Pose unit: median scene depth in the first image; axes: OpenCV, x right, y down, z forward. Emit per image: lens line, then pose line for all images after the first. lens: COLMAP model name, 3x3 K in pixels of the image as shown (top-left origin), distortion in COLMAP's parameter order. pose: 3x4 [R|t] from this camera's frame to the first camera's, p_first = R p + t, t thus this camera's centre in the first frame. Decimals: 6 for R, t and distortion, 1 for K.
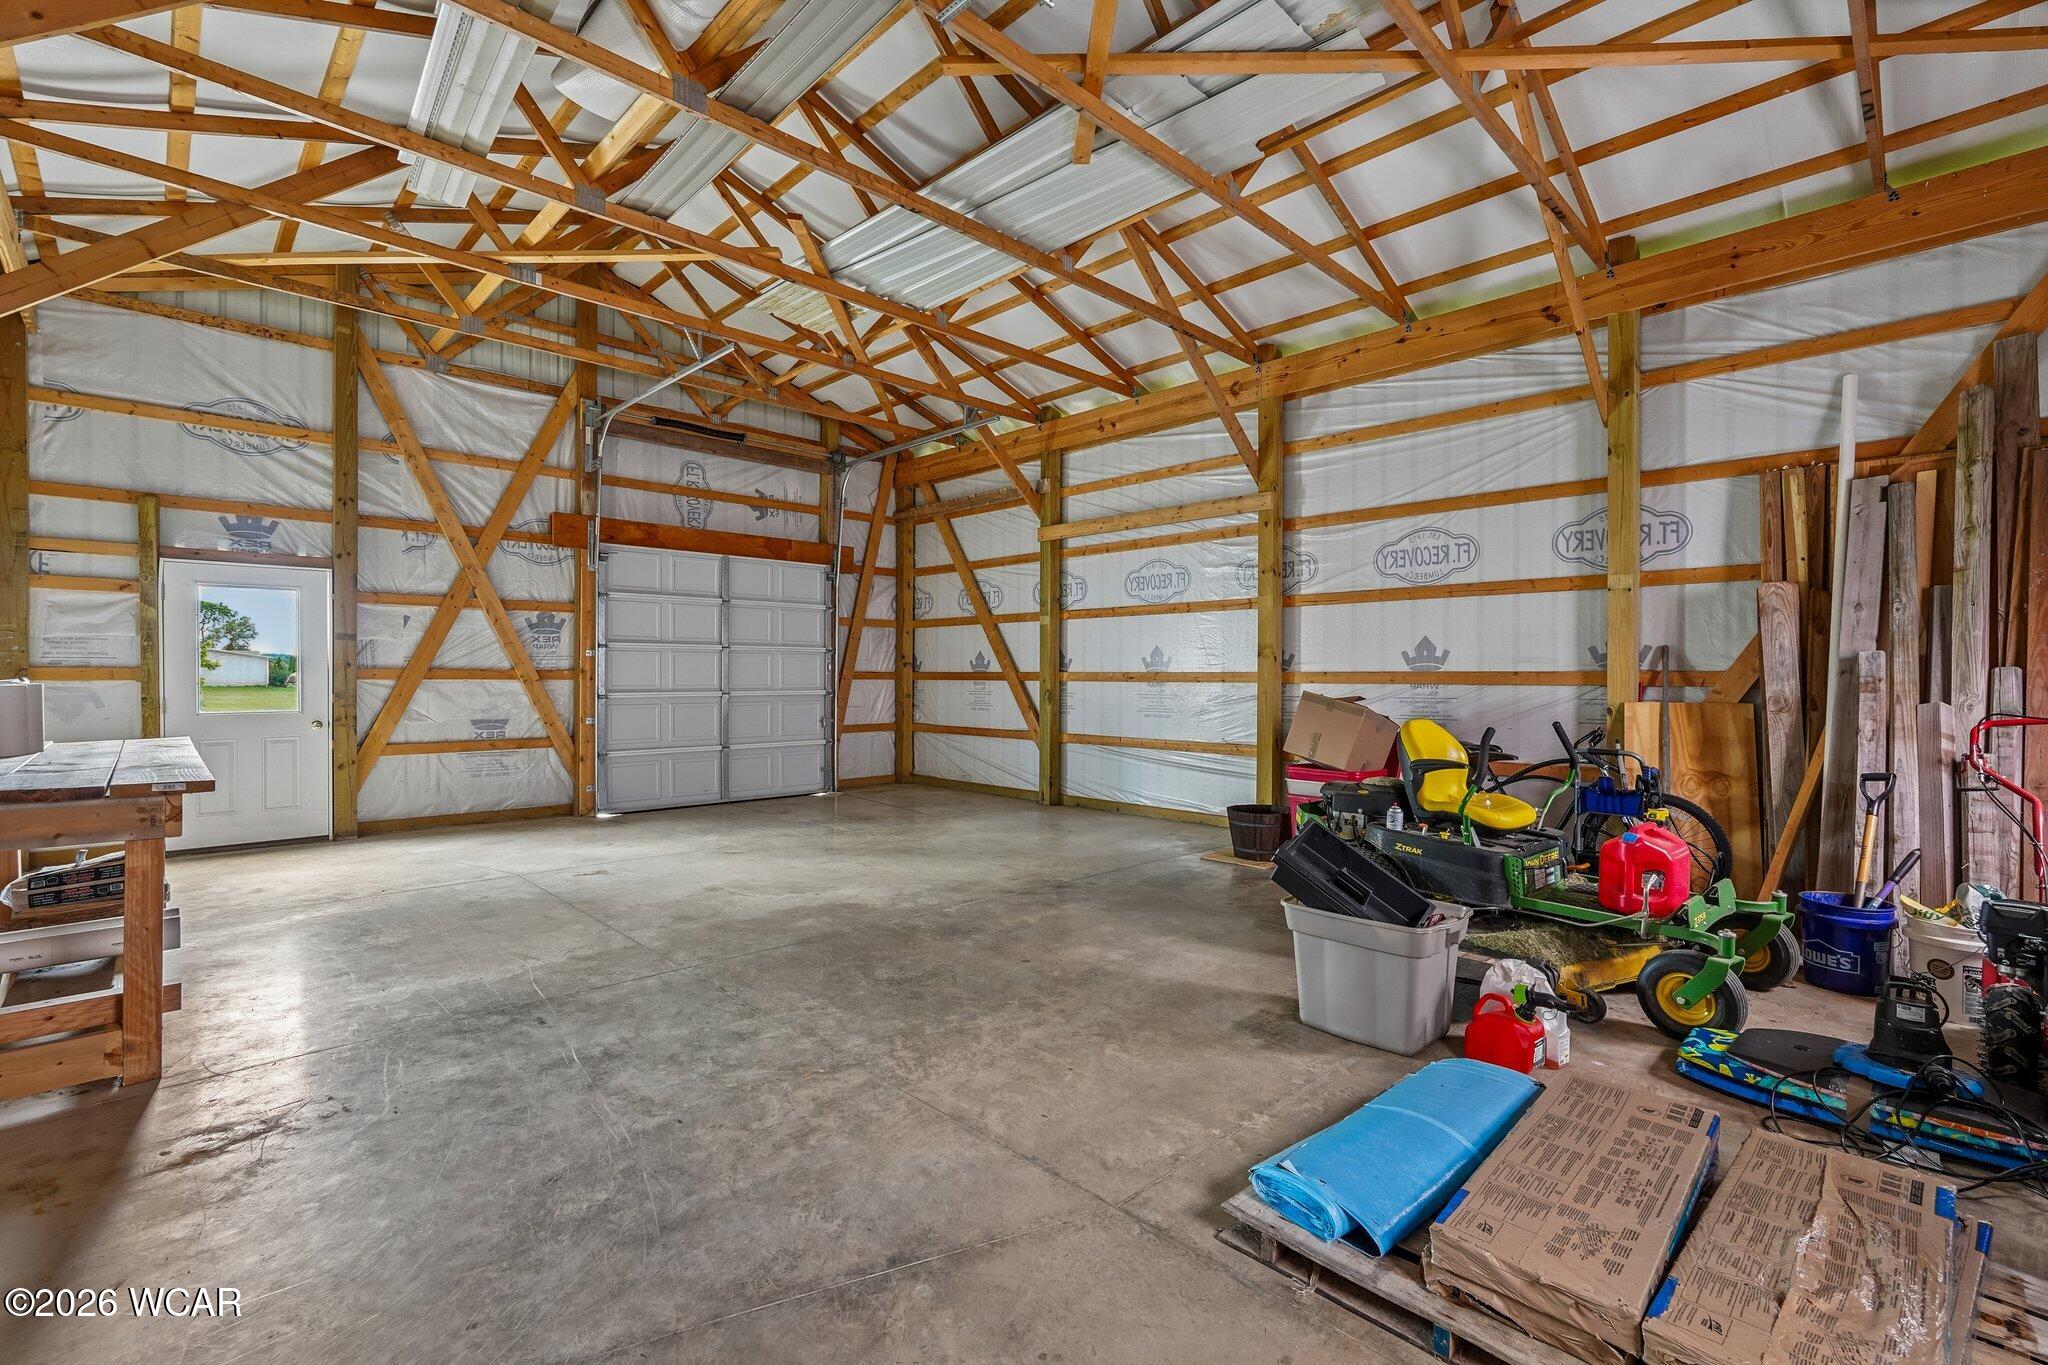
lens RADIAL K [[926.5, 0, 1026.6], [0, 926.5, 680.7], [0, 0, 1]] dist [-0.007988, 0.000038]
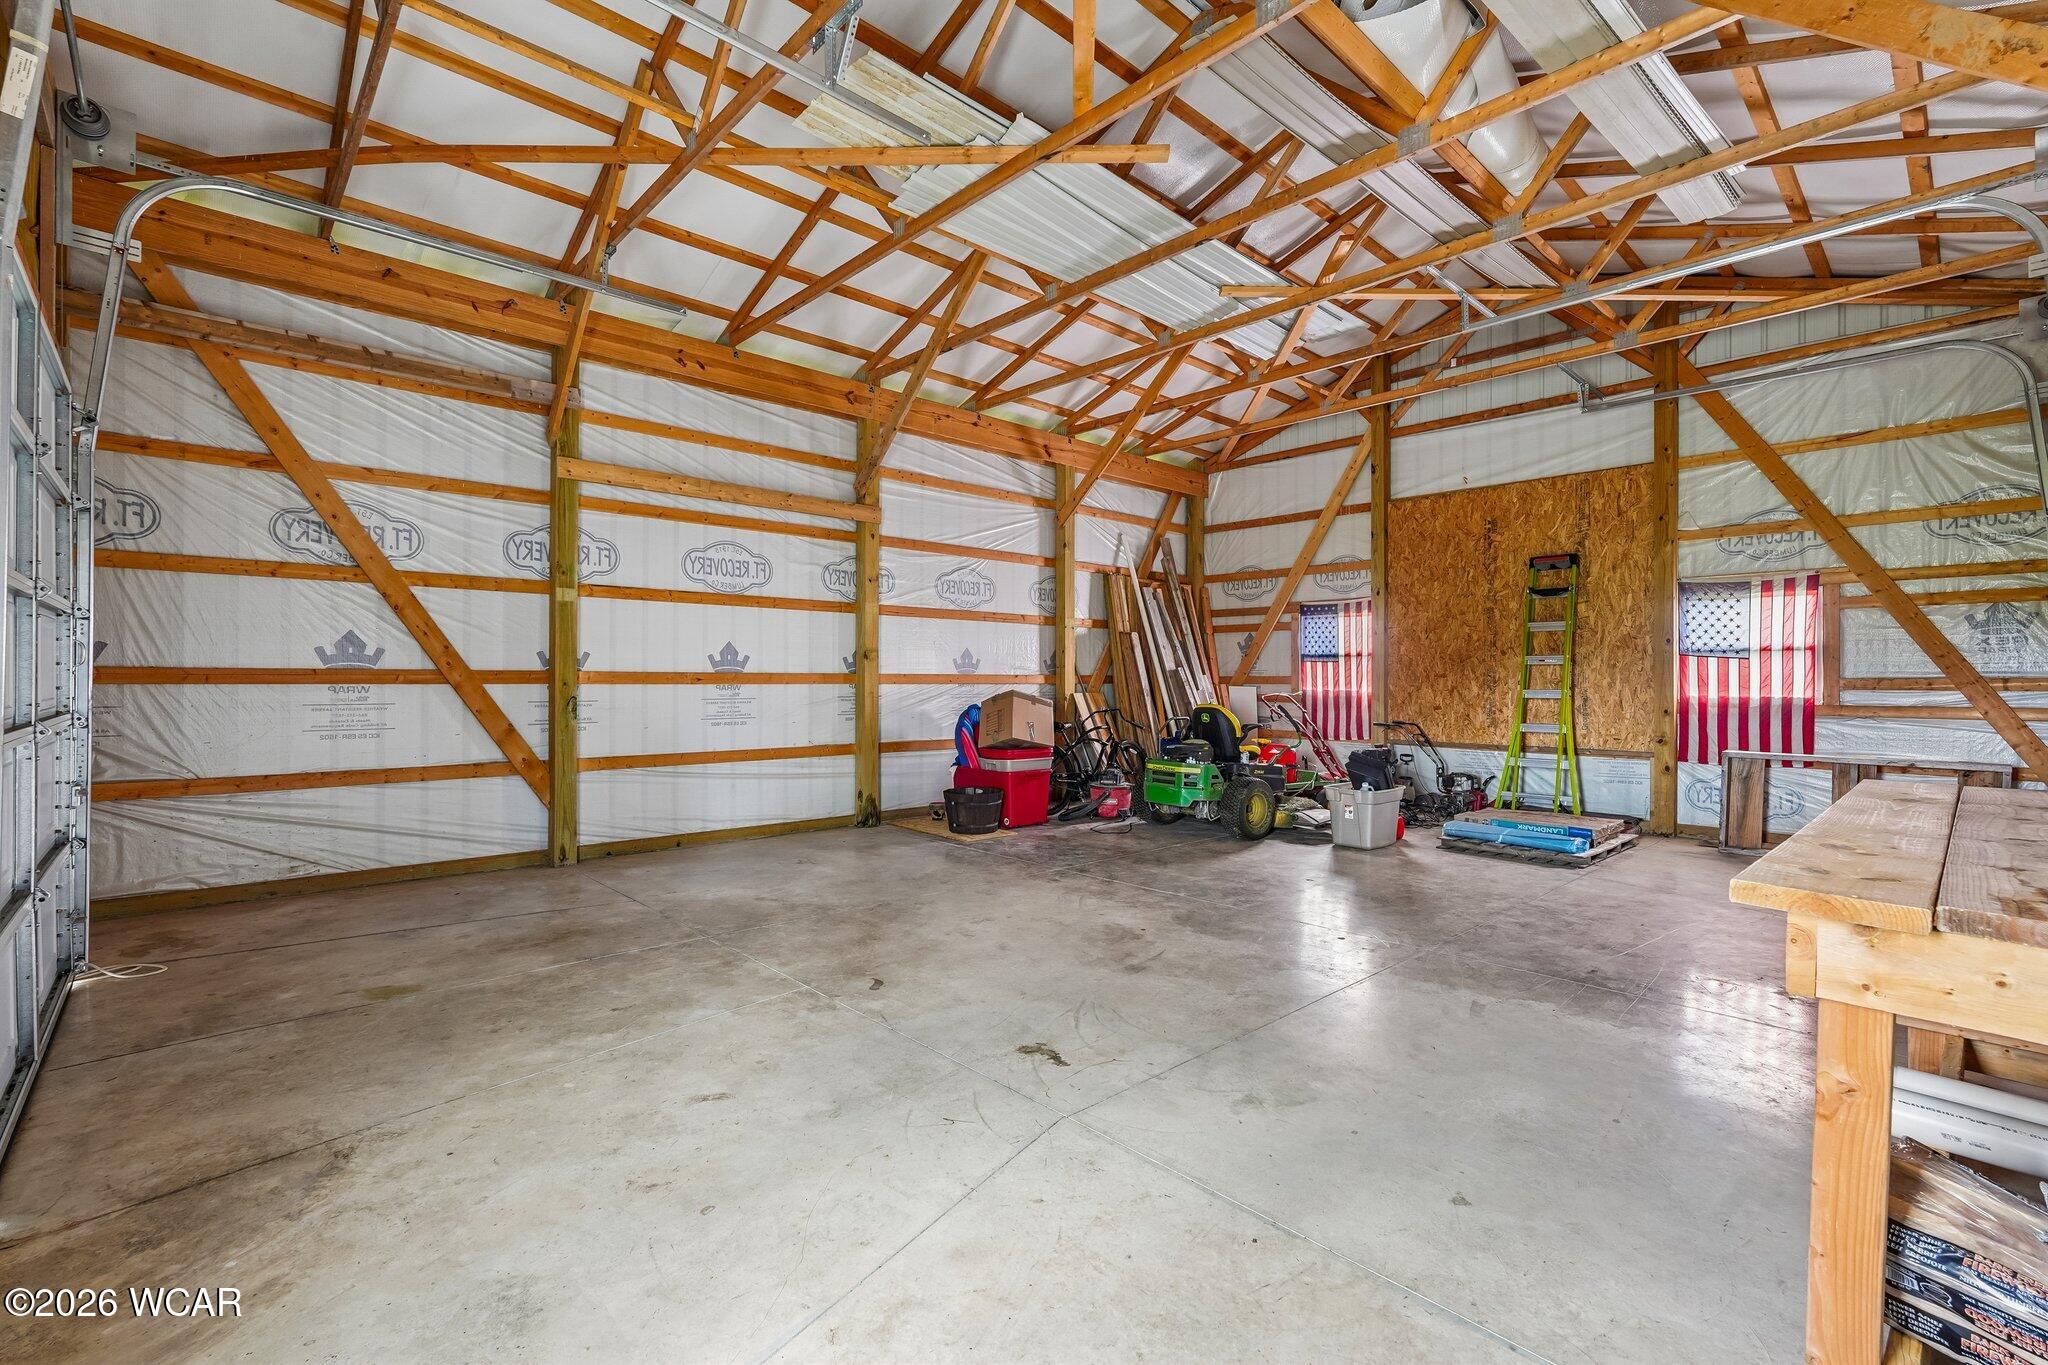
lens RADIAL K [[926.5, 0, 1019.5], [0, 926.5, 671.2], [0, 0, 1]] dist [-0.007988, 0.000038]
pose [[0.003940, 0.010820, 0.999934, -0.658948], [0.006442, 0.999920, -0.010845, 0.000241], [-0.999971, 0.006484, 0.003870, 0.669077]]
